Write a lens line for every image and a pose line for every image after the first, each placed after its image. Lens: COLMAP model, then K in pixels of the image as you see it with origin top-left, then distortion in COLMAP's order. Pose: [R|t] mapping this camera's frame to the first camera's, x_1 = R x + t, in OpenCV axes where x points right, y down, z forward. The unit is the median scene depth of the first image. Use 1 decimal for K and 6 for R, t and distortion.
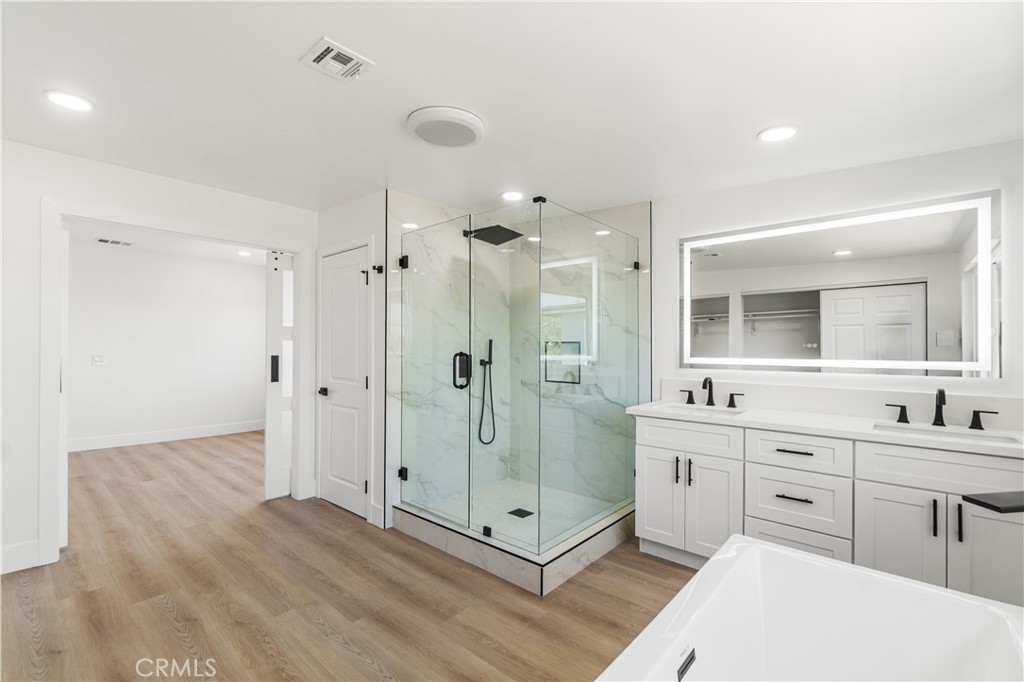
lens RADIAL K [[449.5, 0, 494.9], [0, 449.5, 343.7], [0, 0, 1]] dist [-0.007014, 0.003844]
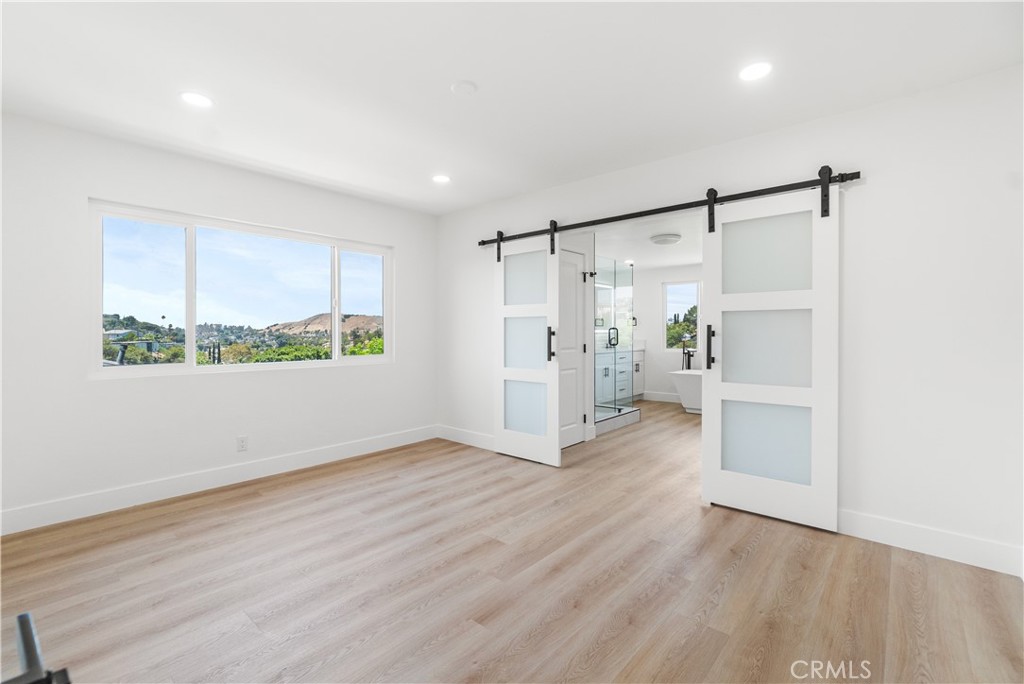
lens RADIAL K [[458.6, 0, 507.0], [0, 458.6, 340.7], [0, 0, 1]] dist [-0.003194, 0.000033]
pose [[-0.018154, -0.026474, 0.999485, -2.084376], [-0.003602, 0.999645, 0.026413, 0.025080], [-0.999829, -0.003120, -0.018243, 1.498732]]
